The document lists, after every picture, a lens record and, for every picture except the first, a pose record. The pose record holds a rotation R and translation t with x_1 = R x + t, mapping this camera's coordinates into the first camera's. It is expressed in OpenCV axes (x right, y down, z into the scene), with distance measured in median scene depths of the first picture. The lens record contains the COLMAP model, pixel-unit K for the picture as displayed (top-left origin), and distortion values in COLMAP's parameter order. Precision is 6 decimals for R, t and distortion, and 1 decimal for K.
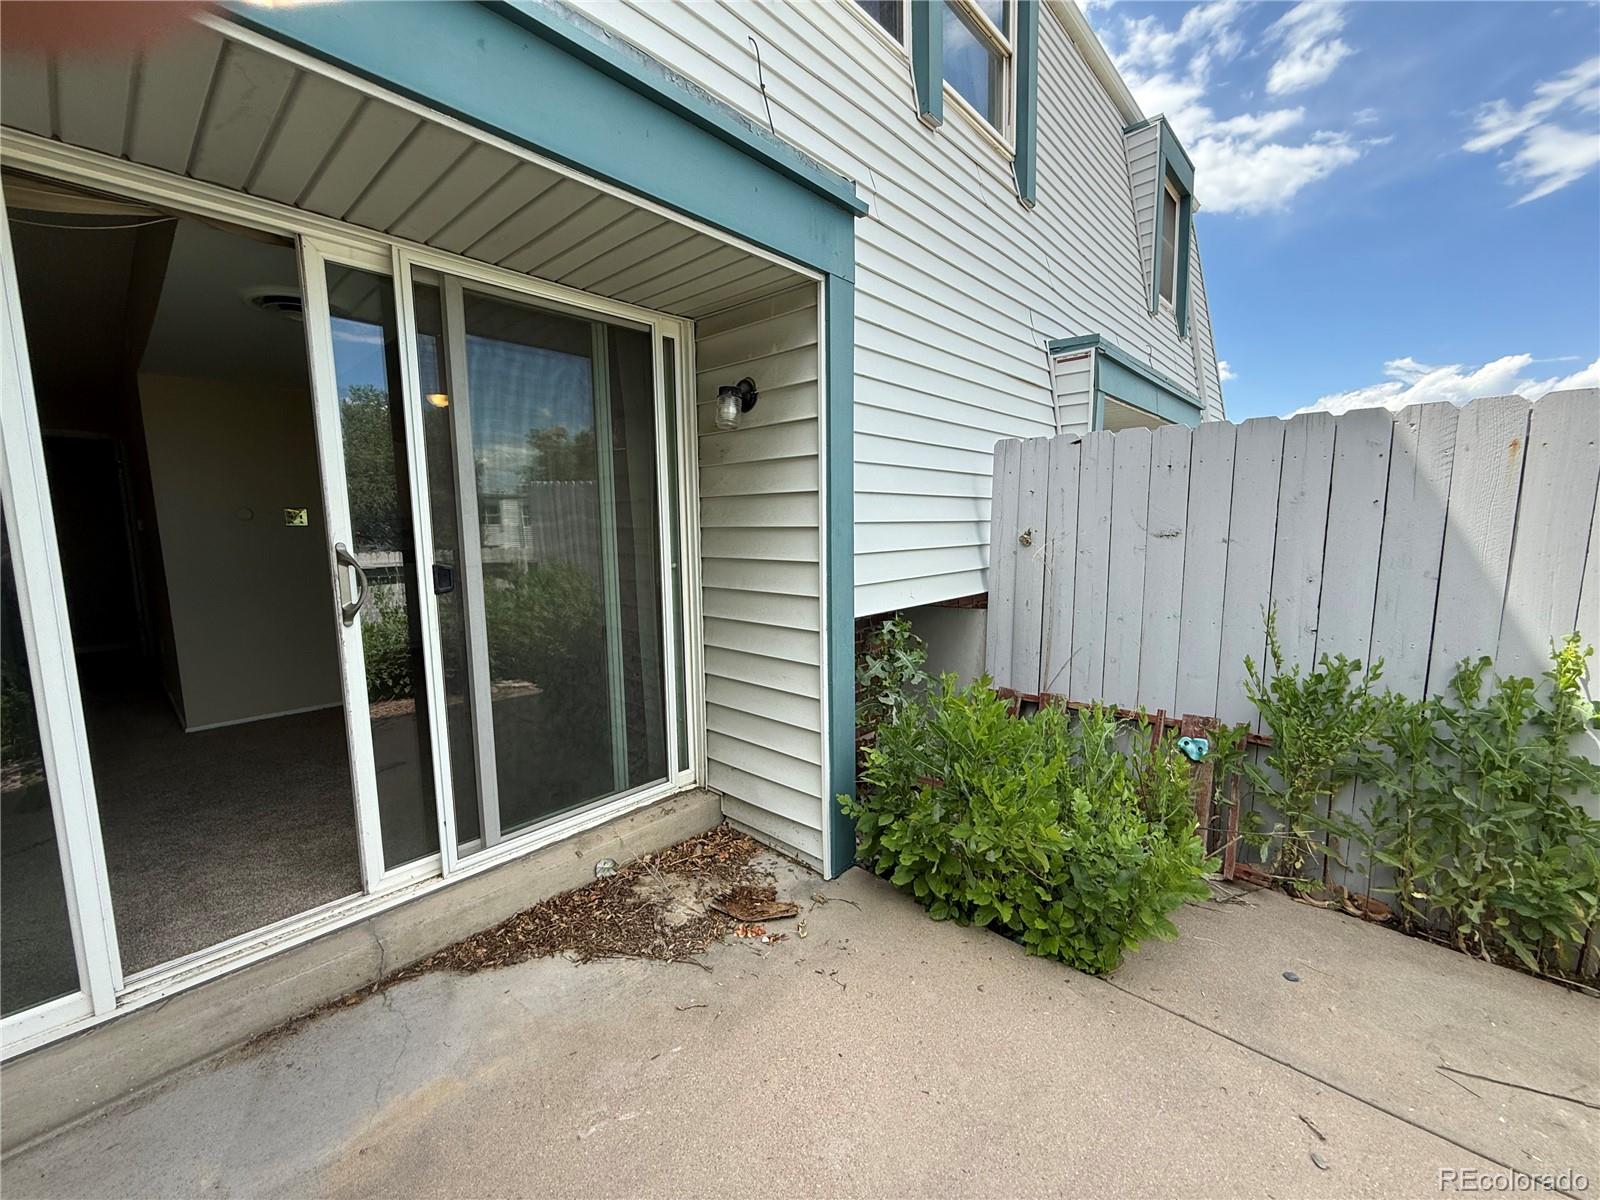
lens RADIAL K [[642.5, 0, 797.7], [0, 642.5, 602.1], [0, 0, 1]] dist [0.000856, 0.000138]
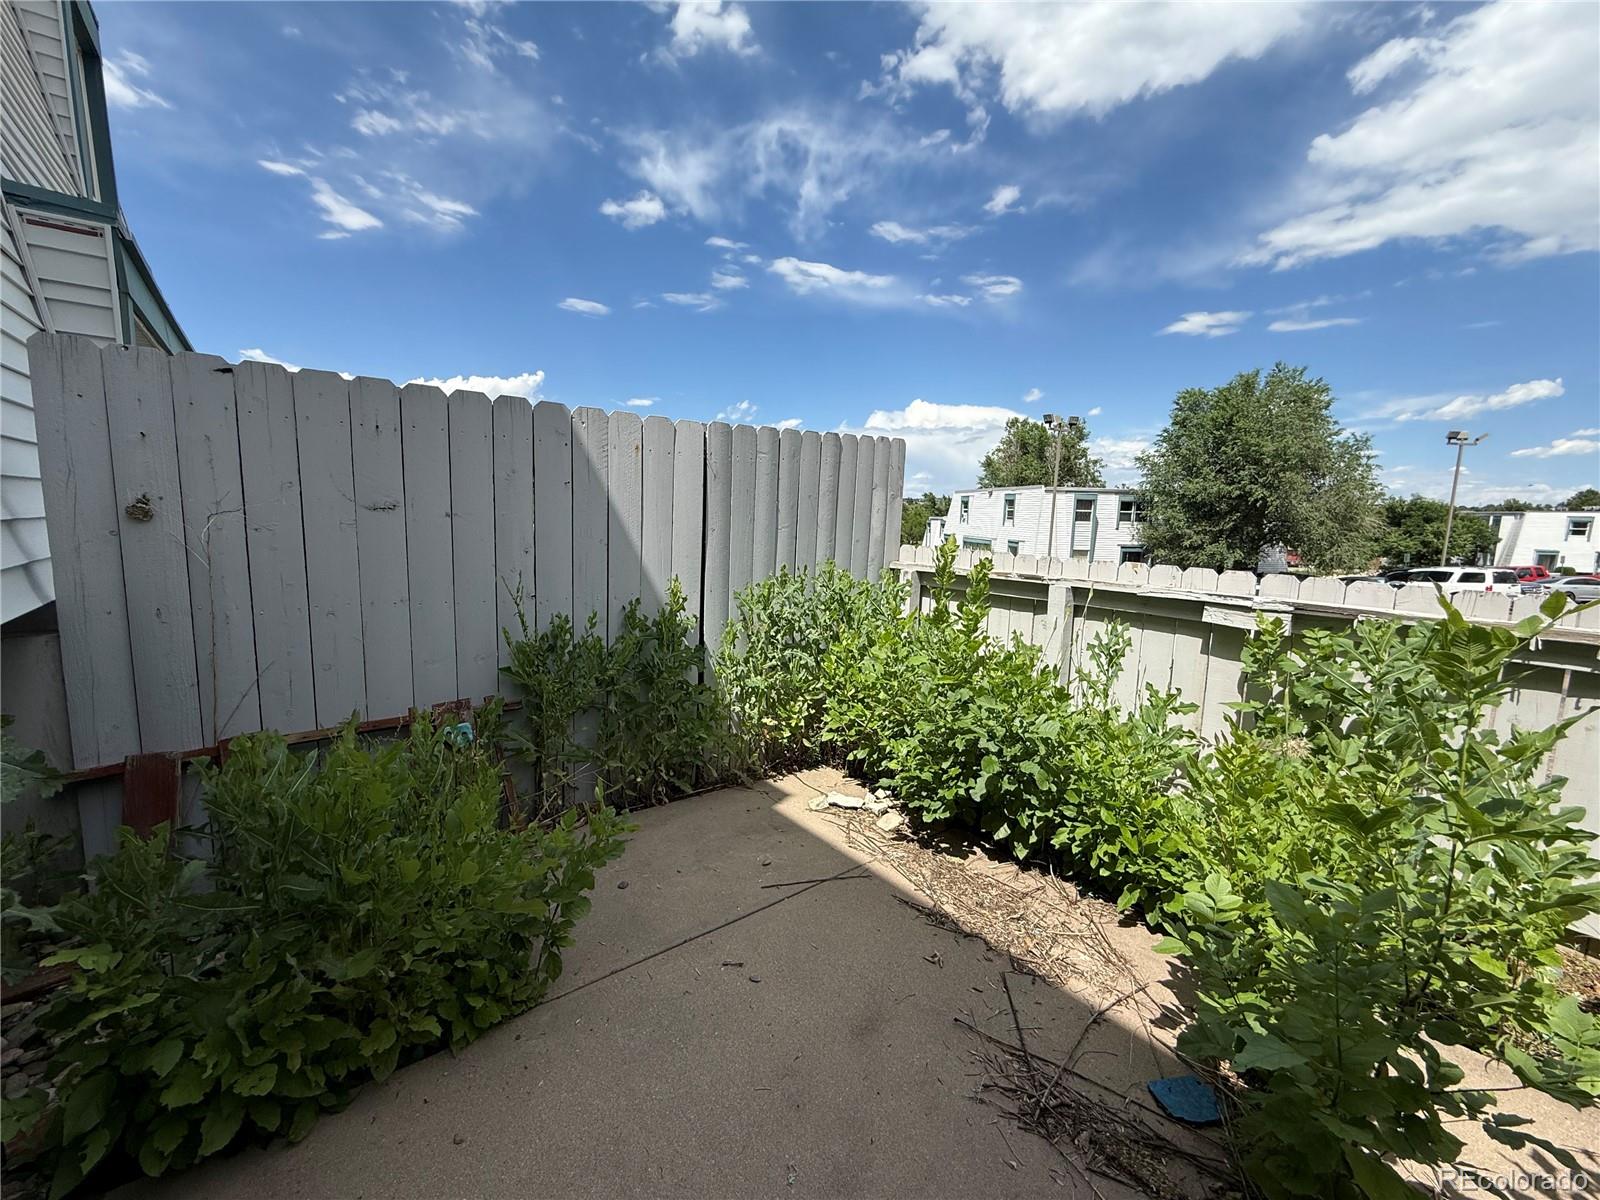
lens RADIAL K [[642.5, 0, 799.5], [0, 642.5, 598.3], [0, 0, 1]] dist [0.000856, 0.000138]
pose [[0.147007, -0.116785, 0.982217, -0.213577], [0.093669, 0.990187, 0.103713, -0.023157], [-0.984690, 0.076756, 0.156504, 0.345550]]
